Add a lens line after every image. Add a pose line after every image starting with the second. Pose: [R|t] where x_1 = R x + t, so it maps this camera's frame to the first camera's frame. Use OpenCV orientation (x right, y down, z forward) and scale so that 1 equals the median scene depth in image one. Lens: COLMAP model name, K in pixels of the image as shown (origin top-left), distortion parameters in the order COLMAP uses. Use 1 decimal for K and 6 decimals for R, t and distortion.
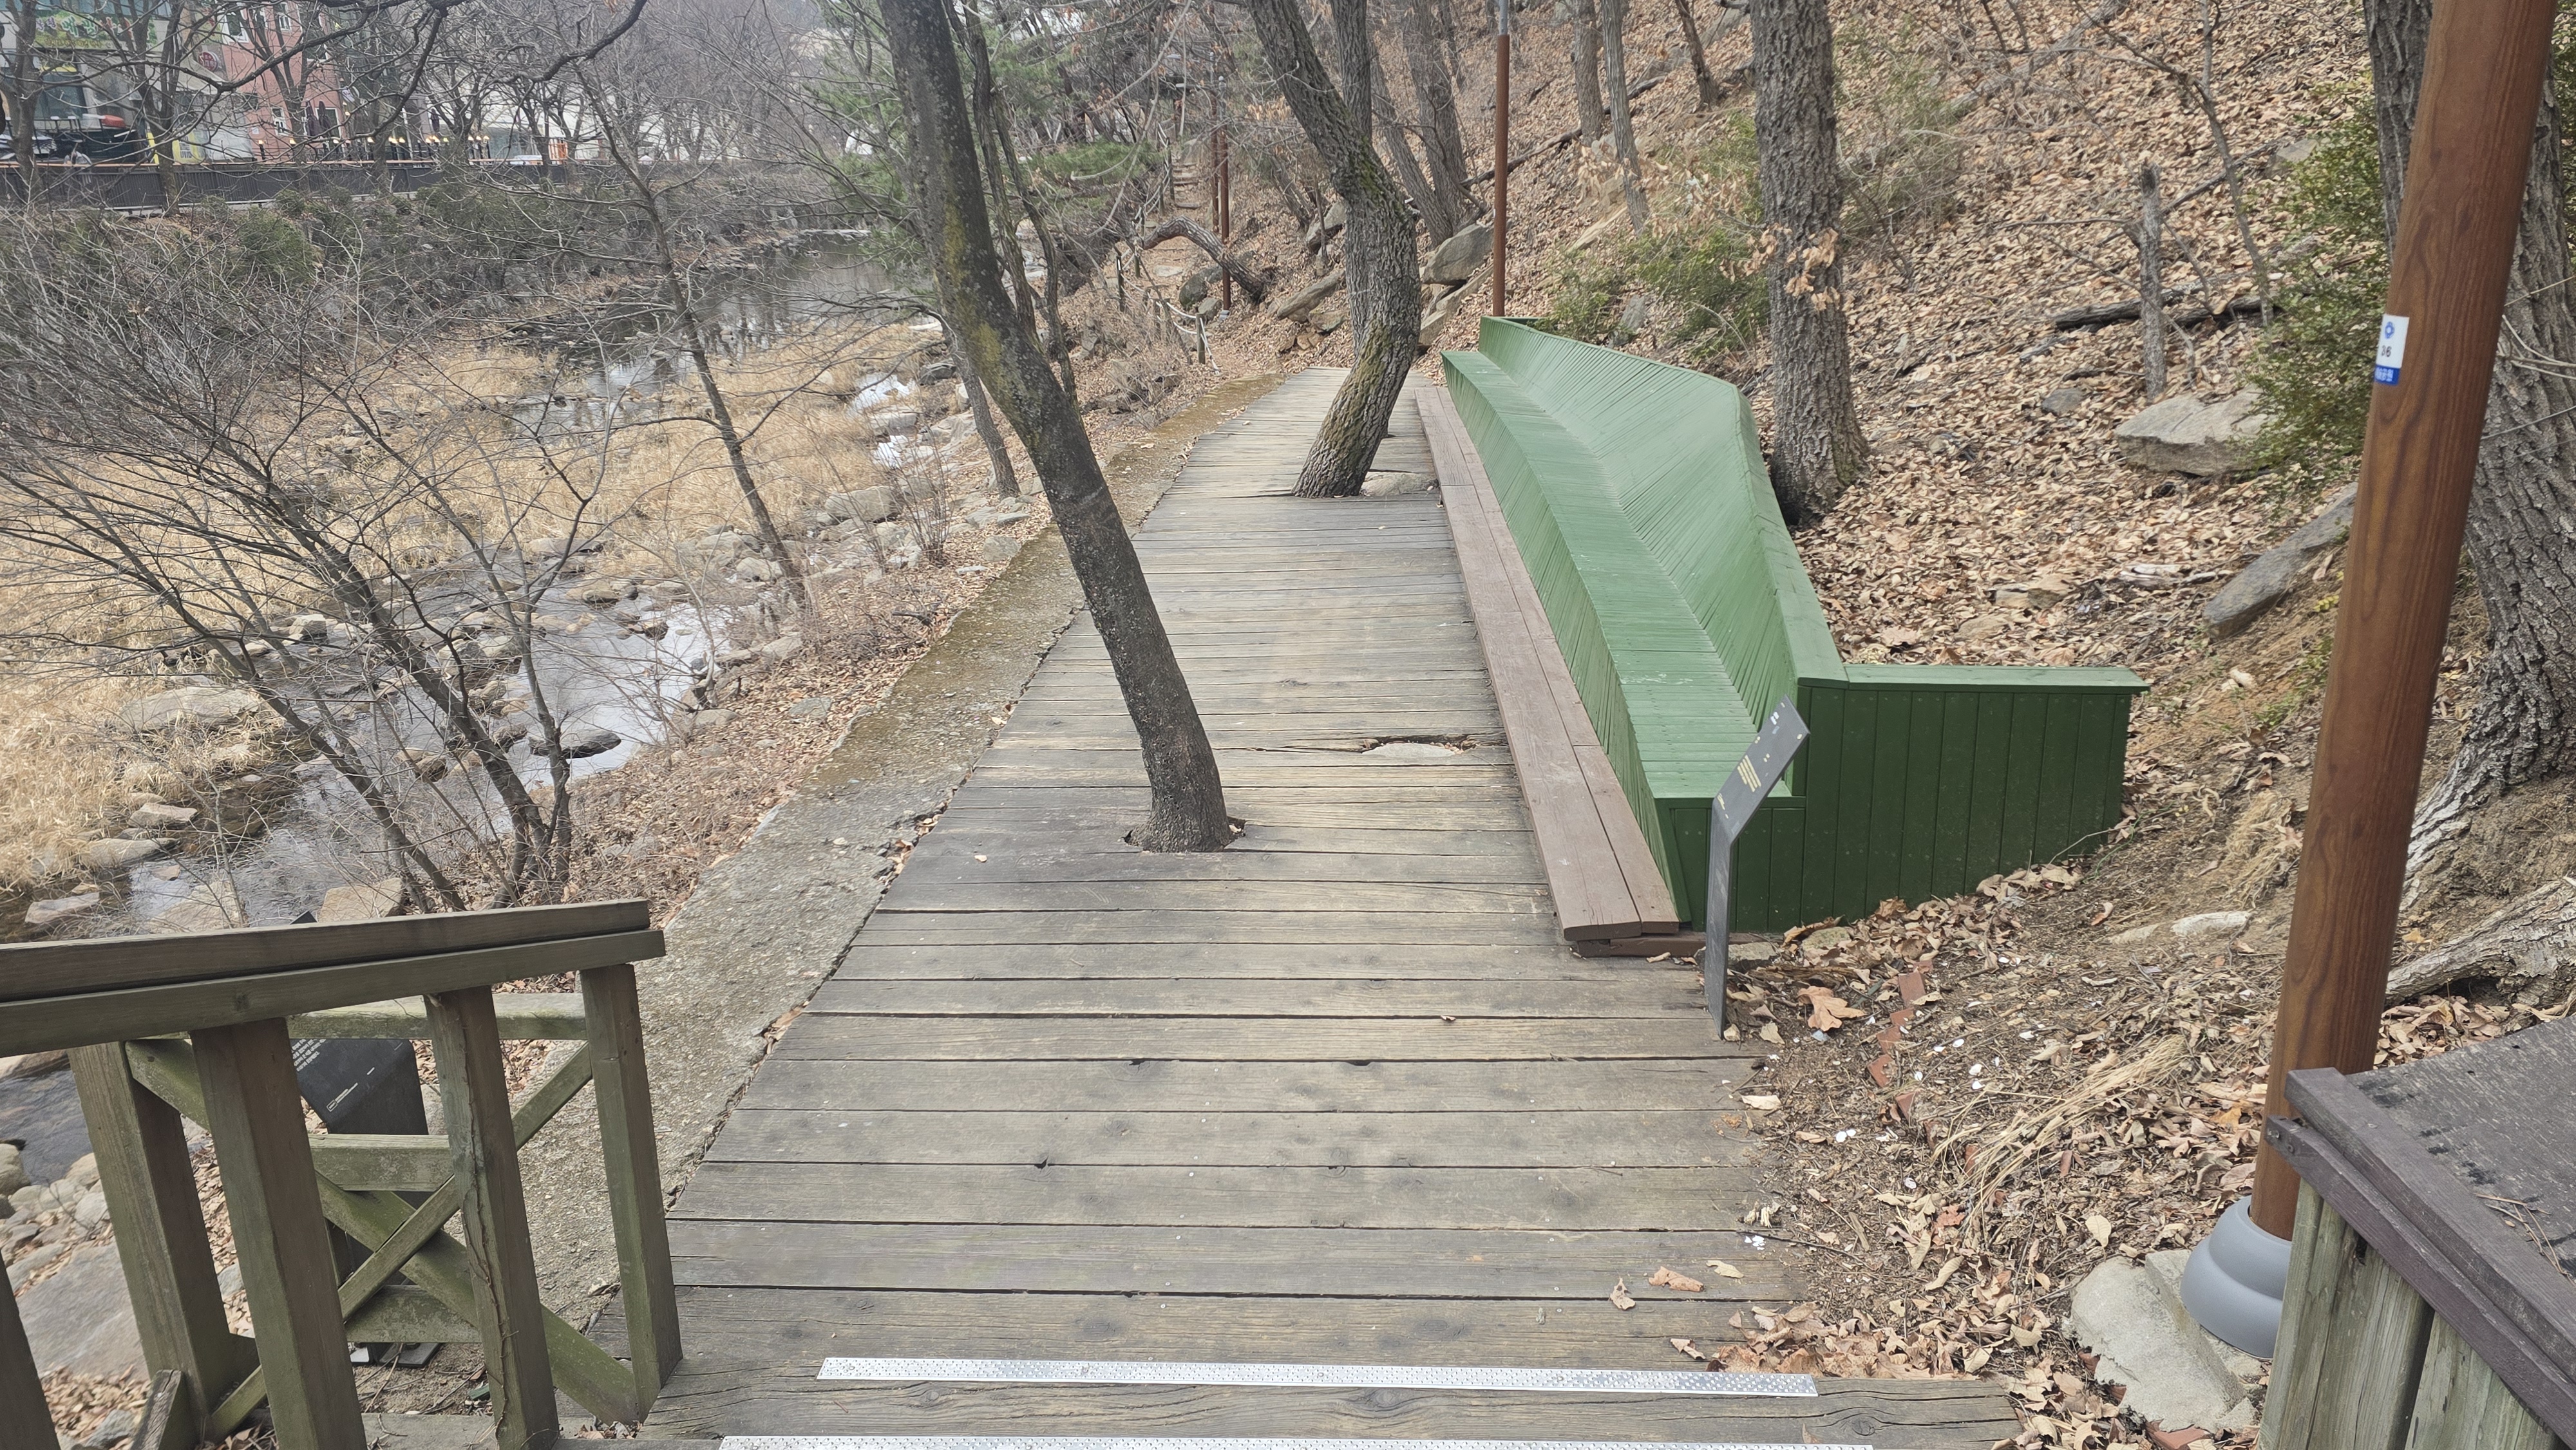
lens RADIAL K [[1725.5, 0, 1288.0], [0, 1725.5, 725.0], [0, 0, 1]] dist [0.178968, -0.308039]
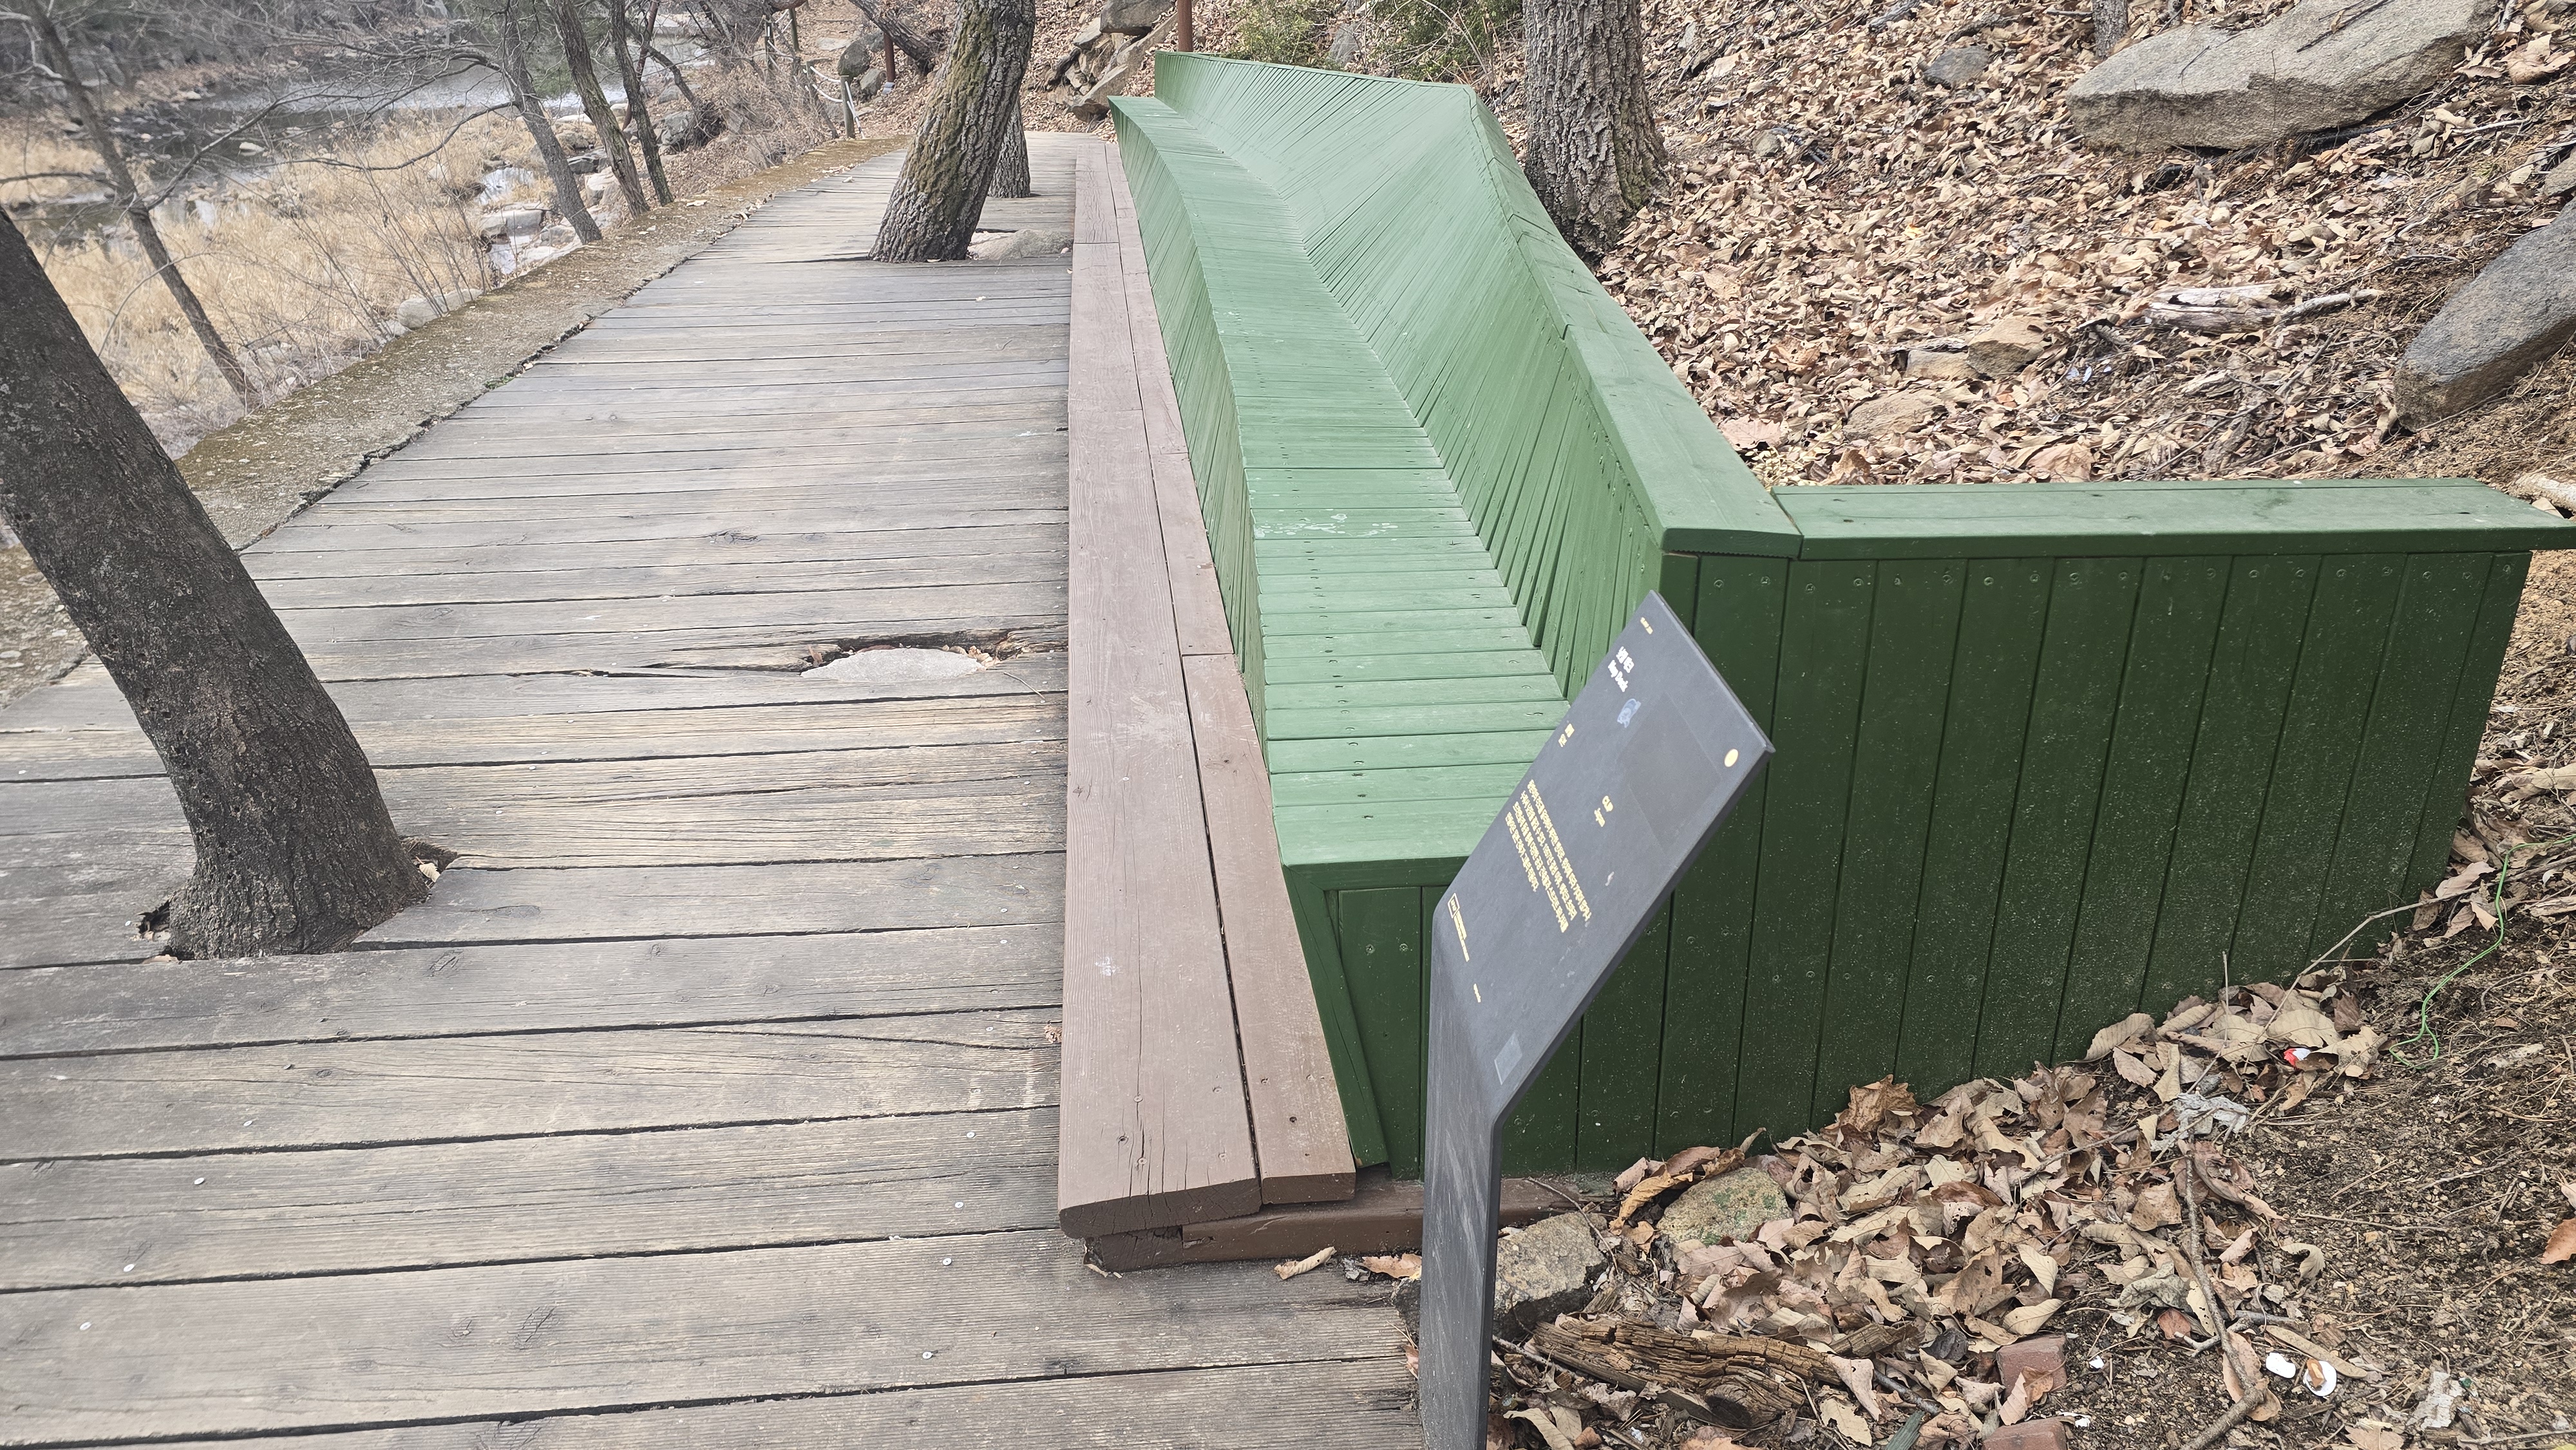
lens RADIAL K [[1698.9, 0, 1227.3], [0, 1698.9, 730.7], [0, 0, 1]] dist [0.104258, -0.093693]
pose [[0.993403, -0.037975, 0.108207, 0.109247], [0.026557, 0.994110, 0.105071, -0.016946], [-0.111559, -0.101504, 0.988560, 0.440334]]
